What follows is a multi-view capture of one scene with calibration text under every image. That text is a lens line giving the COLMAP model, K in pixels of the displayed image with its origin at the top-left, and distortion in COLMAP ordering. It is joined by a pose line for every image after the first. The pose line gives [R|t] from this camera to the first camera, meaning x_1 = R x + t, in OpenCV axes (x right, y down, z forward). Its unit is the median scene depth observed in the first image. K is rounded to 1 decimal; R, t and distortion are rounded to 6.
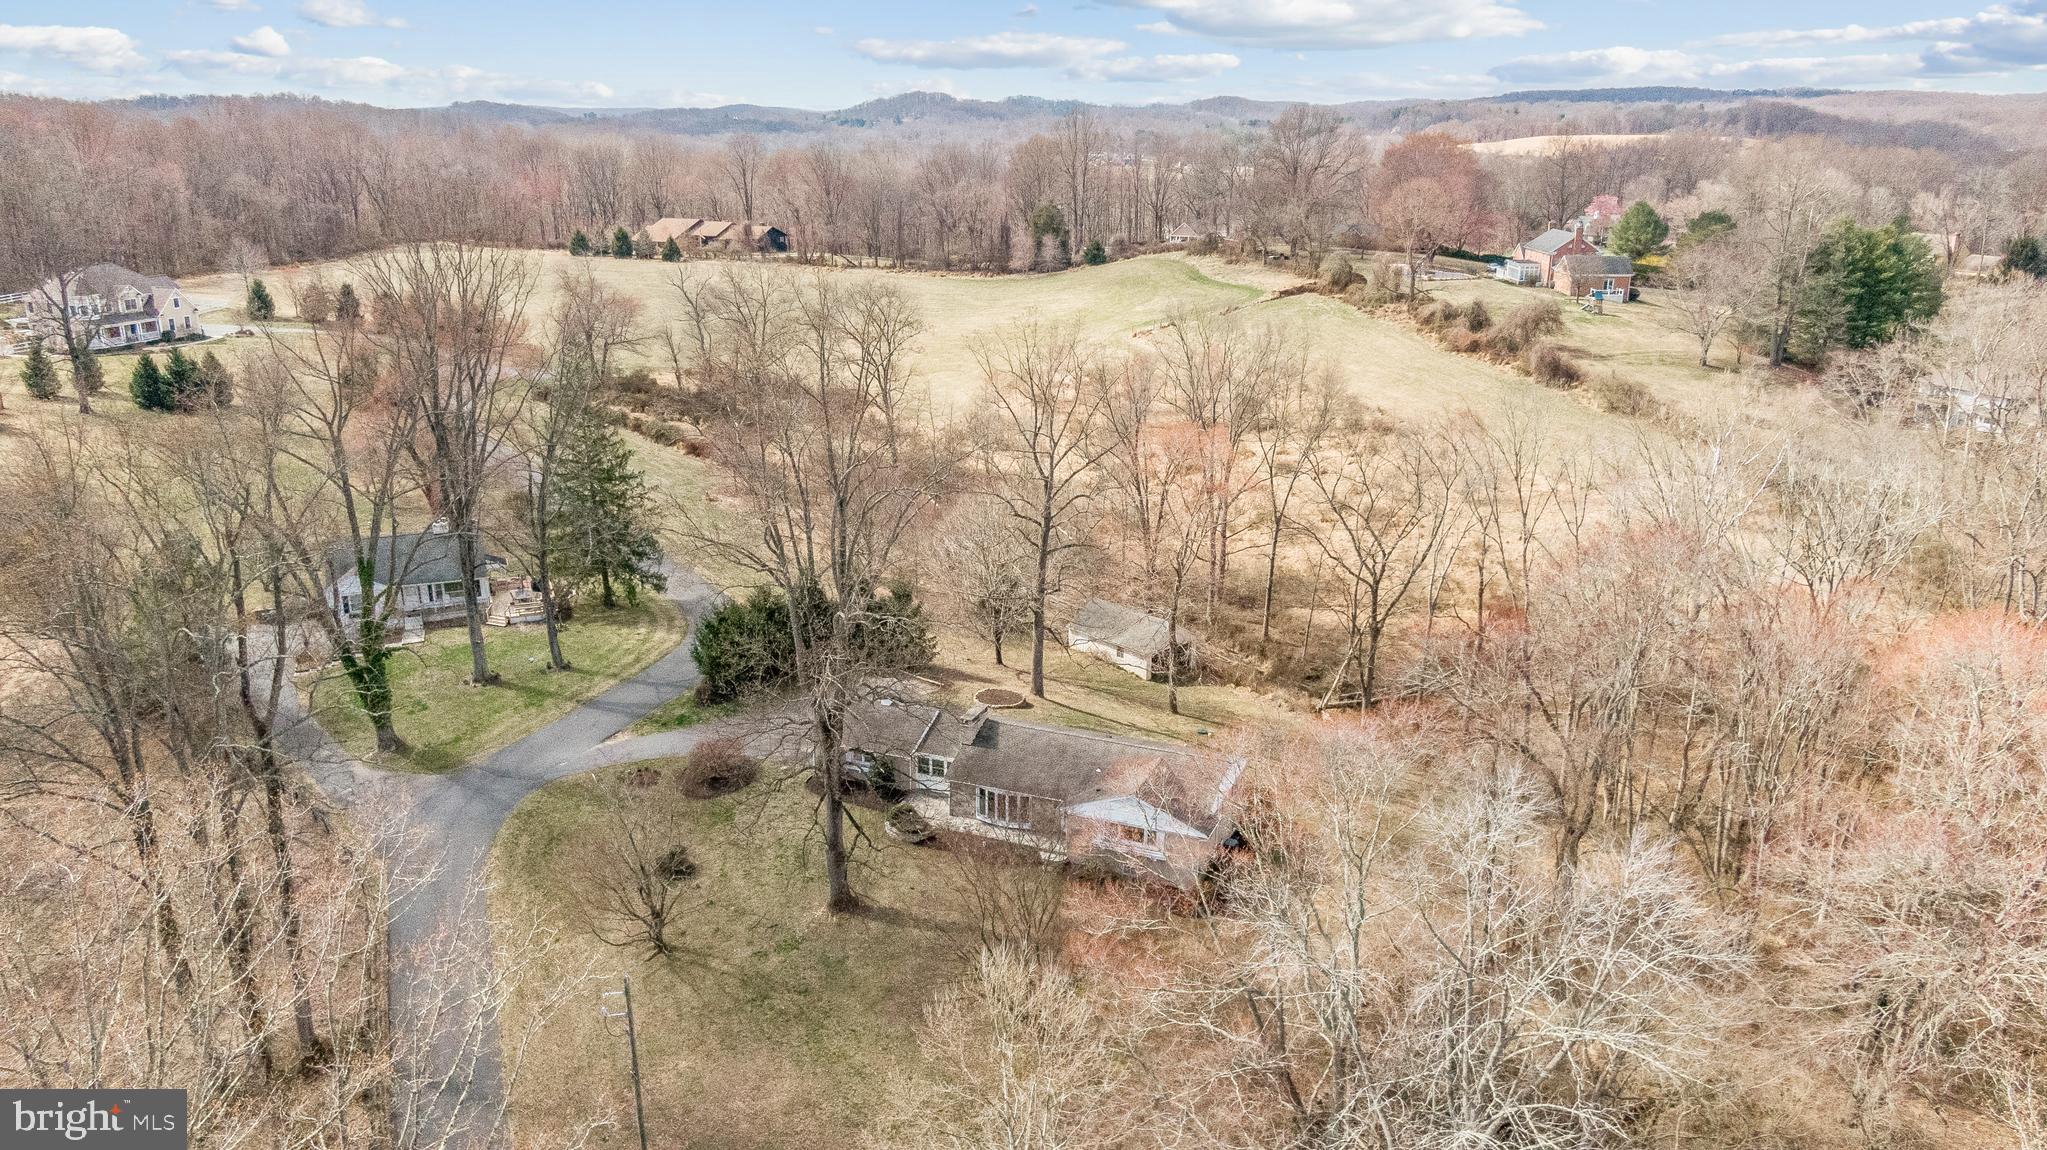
lens RADIAL K [[1446.2, 0, 1018.2], [0, 1446.2, 563.5], [0, 0, 1]] dist [0.007154, -0.019571]
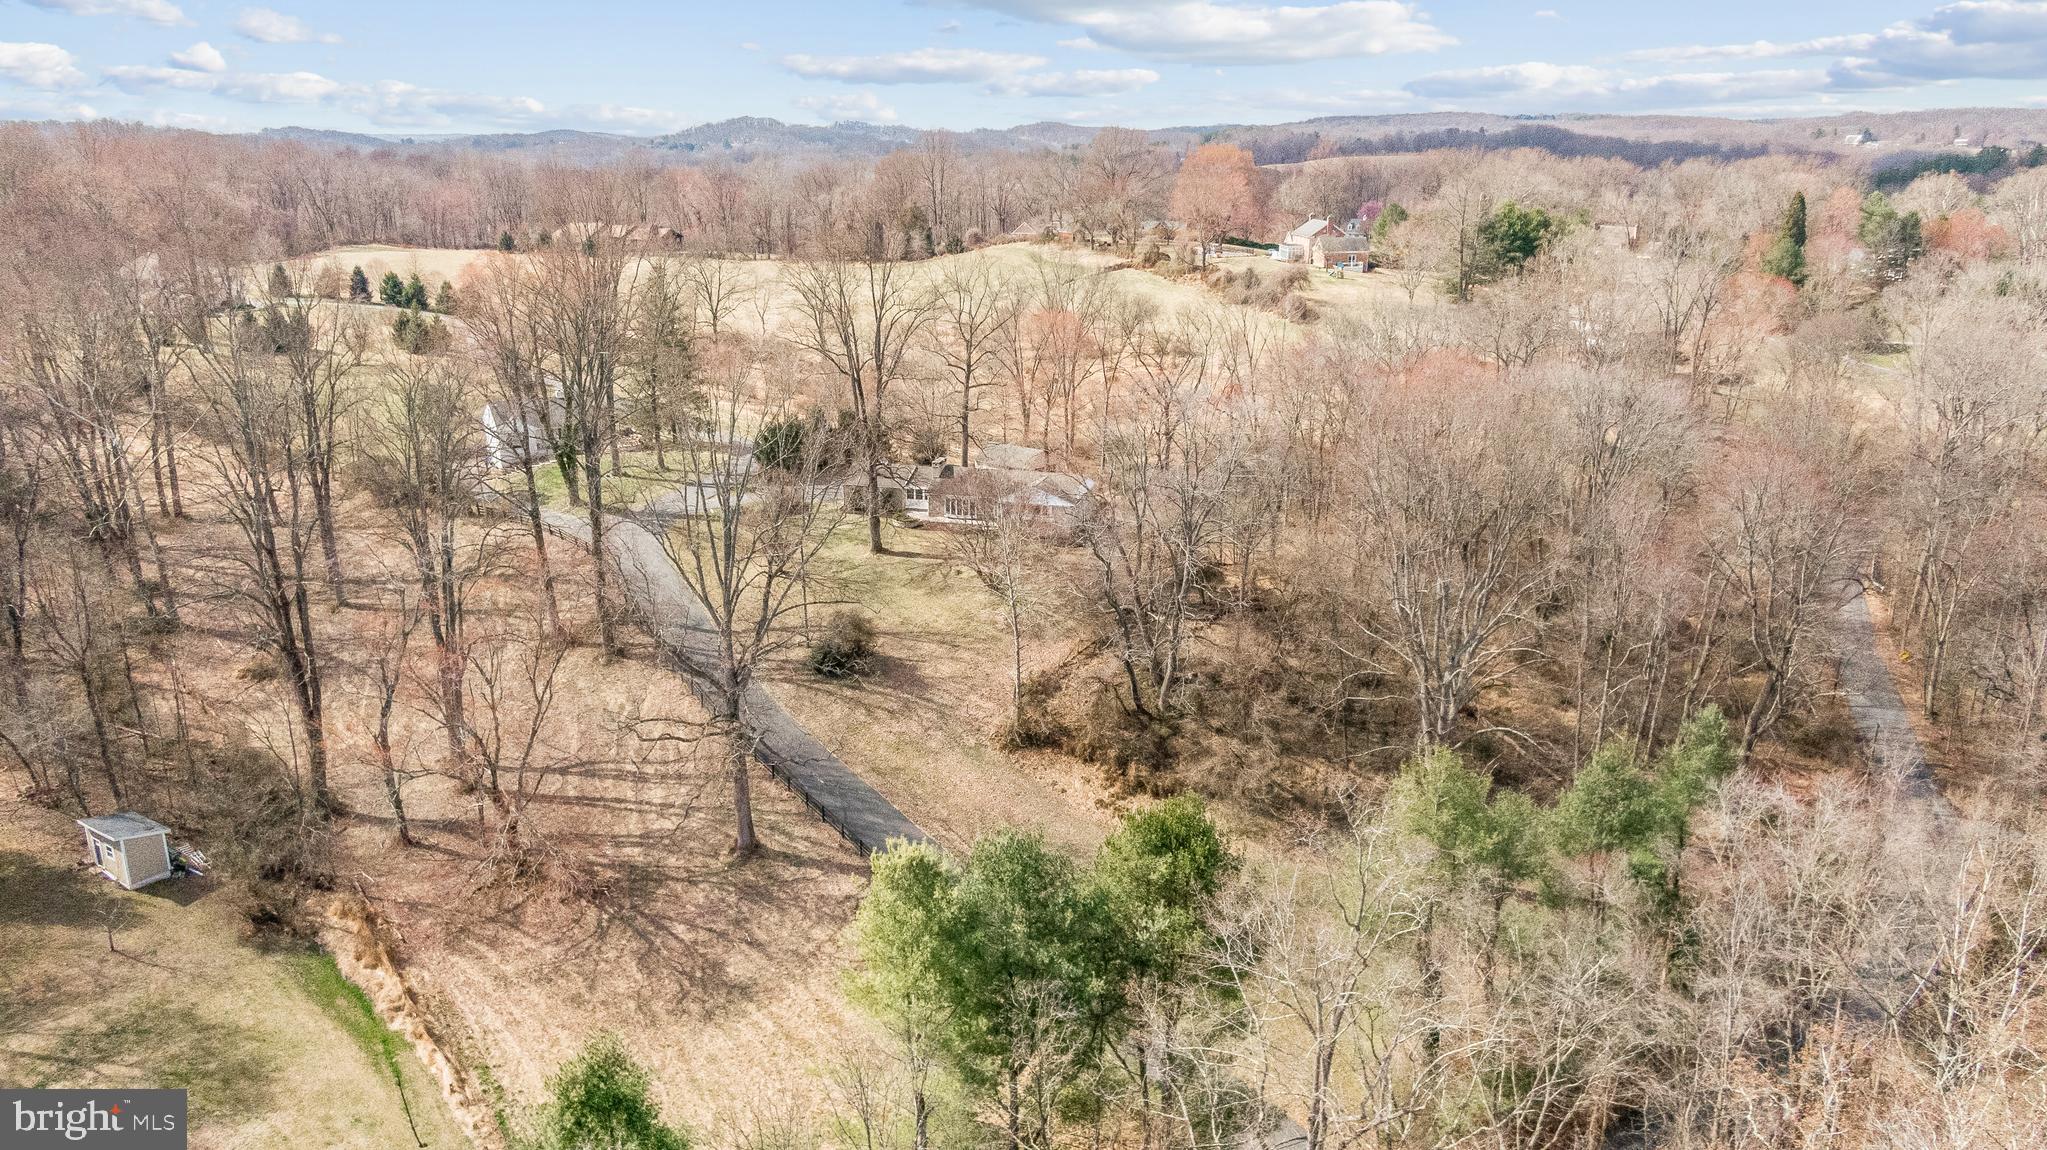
lens RADIAL K [[1446.2, 0, 1025.7], [0, 1446.2, 593.1], [0, 0, 1]] dist [0.007154, -0.019571]
pose [[0.992556, -0.037559, 0.115852, -0.057356], [0.037243, 0.999294, 0.004893, 0.109506], [-0.115954, -0.000542, 0.993254, -0.317871]]
